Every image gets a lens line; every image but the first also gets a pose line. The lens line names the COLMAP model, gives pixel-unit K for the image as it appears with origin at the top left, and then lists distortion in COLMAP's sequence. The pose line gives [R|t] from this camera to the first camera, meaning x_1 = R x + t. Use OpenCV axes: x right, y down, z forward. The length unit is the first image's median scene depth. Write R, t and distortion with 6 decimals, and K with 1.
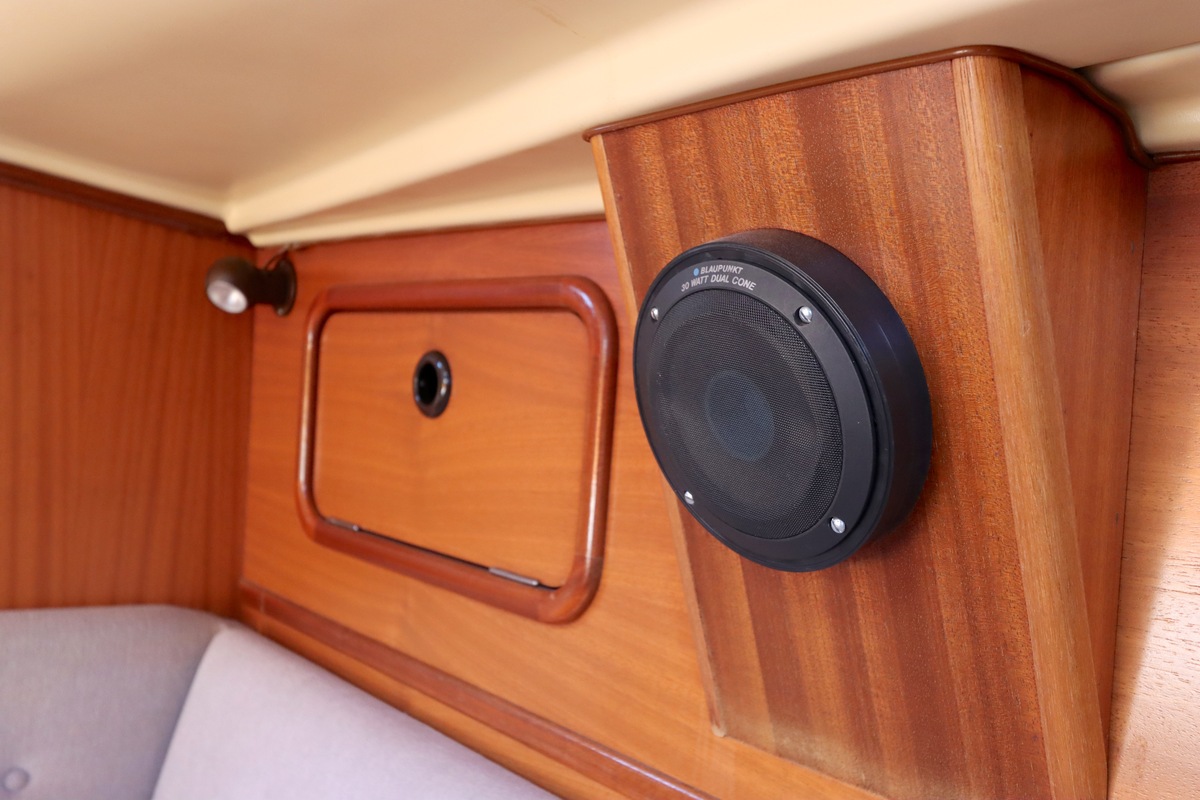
lens RADIAL K [[1158.6, 0, 596.4], [0, 1158.6, 394.5], [0, 0, 1]] dist [-0.018206, 0.000000]
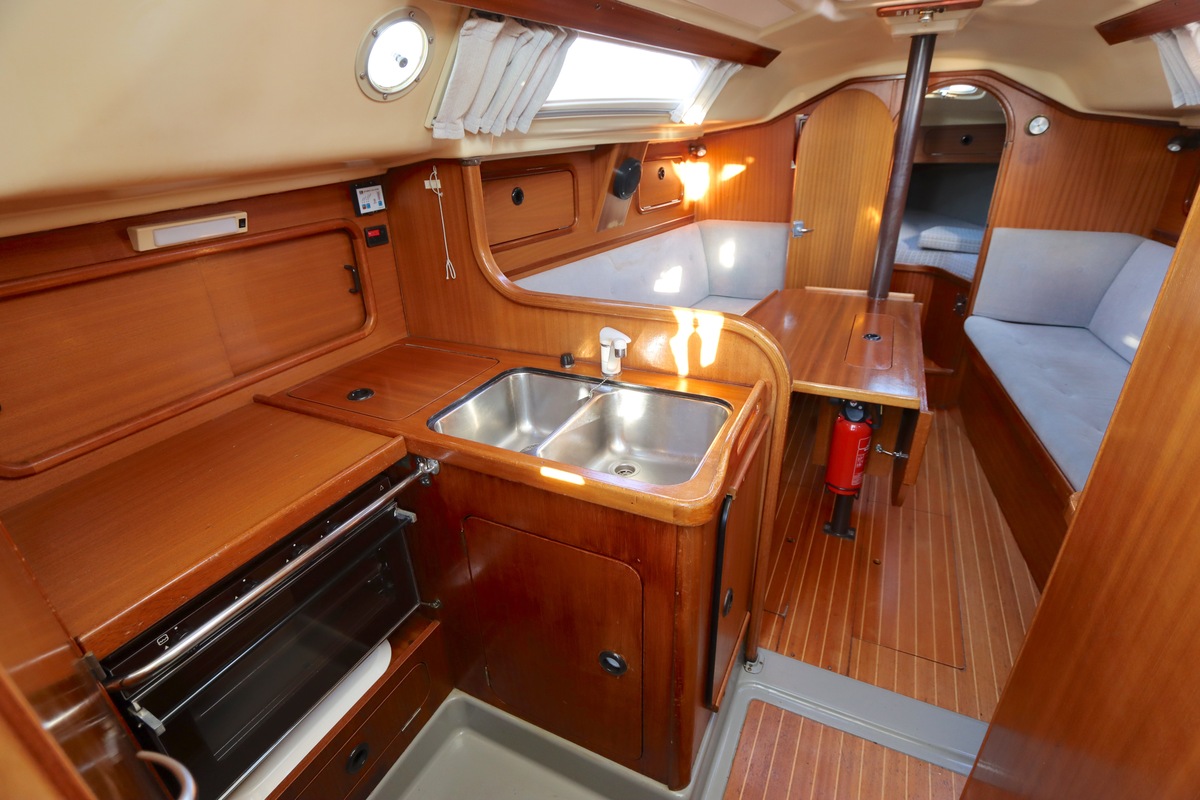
lens RADIAL K [[568.4, 0, 597.9], [0, 568.4, 394.7], [0, 0, 1]] dist [-0.018999, 0.003428]
pose [[0.528645, 0.282528, -0.800445, 0.520287], [0.058077, 0.928735, 0.366166, -0.159452], [0.846854, -0.240059, 0.474563, -2.327472]]
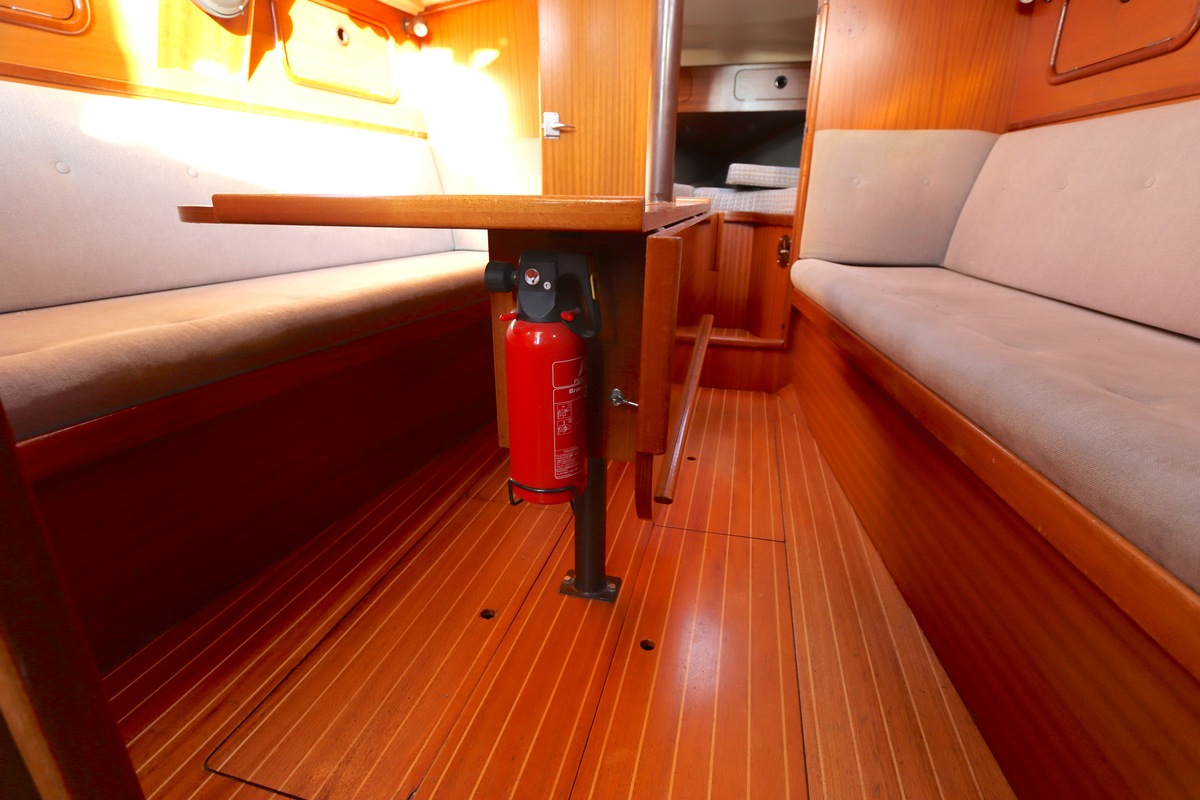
lens RADIAL K [[568.4, 0, 600.3], [0, 568.4, 395.5], [0, 0, 1]] dist [-0.018999, 0.003428]
pose [[0.697902, 0.183281, -0.692345, 0.082396], [0.023454, 0.960333, 0.277866, 0.613176], [0.715809, -0.210162, 0.665920, -1.112865]]
